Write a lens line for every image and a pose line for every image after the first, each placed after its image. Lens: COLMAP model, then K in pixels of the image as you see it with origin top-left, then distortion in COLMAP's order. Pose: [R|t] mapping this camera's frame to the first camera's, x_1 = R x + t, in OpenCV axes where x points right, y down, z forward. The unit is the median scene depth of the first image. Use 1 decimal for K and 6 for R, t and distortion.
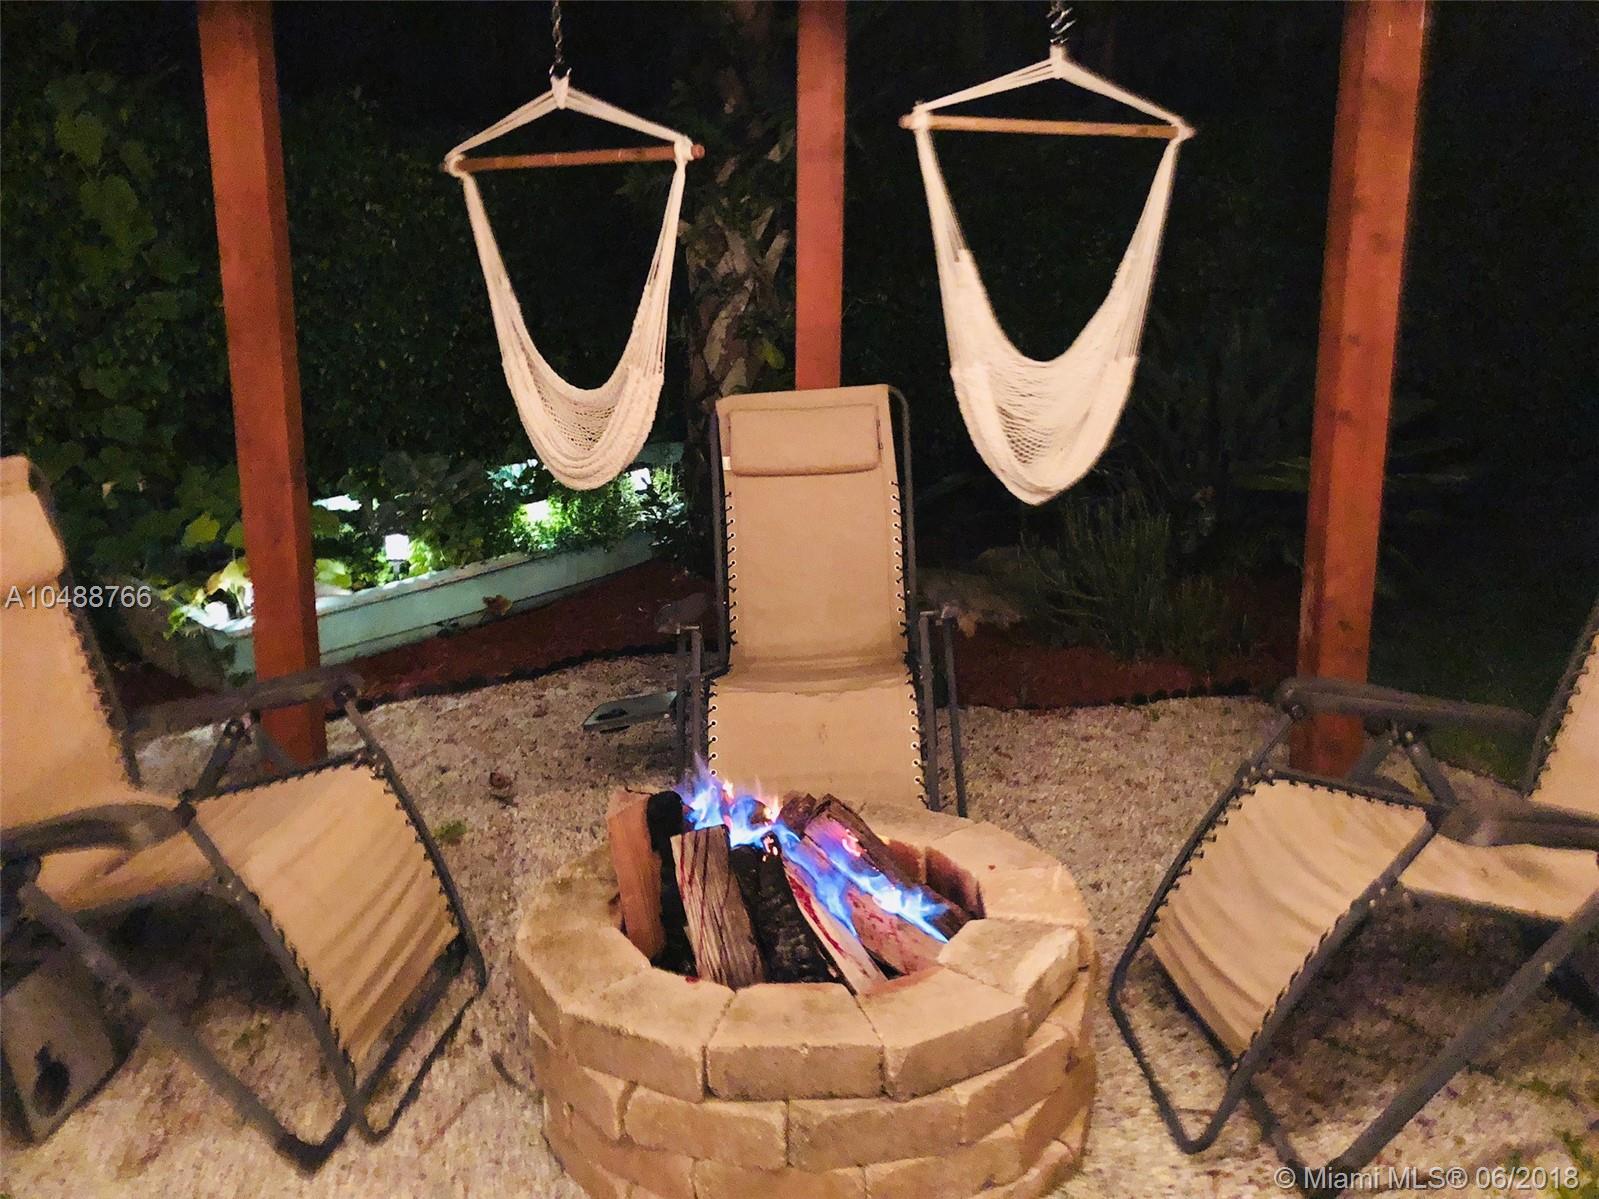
lens RADIAL K [[1325.6, 0, 799.5], [0, 1325.6, 599.5], [0, 0, 1]] dist [0.087848, -0.094123]
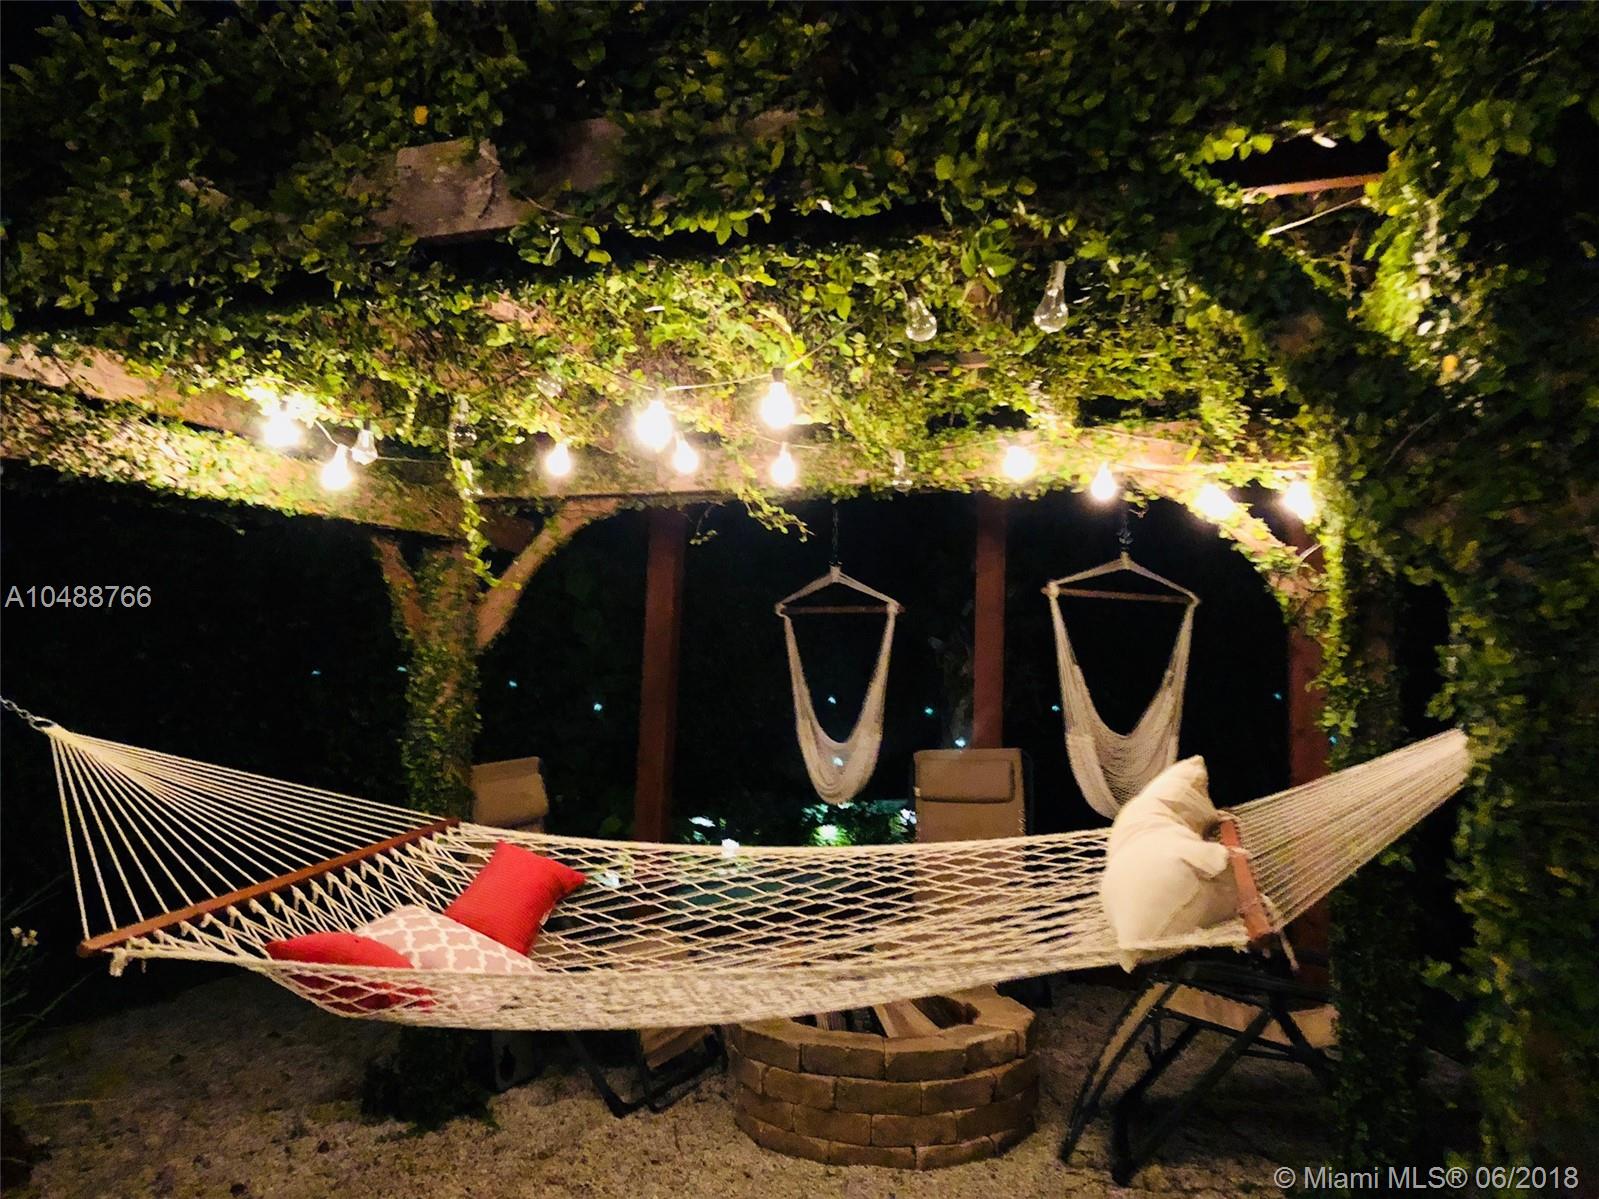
lens RADIAL K [[1325.6, 0, 799.5], [0, 1325.6, 599.5], [0, 0, 1]] dist [0.087848, -0.094123]
pose [[0.957415, 0.013508, -0.288400, 0.272229], [-0.096523, 0.956403, -0.275638, 0.132464], [0.272104, 0.291737, 0.916978, -0.579663]]
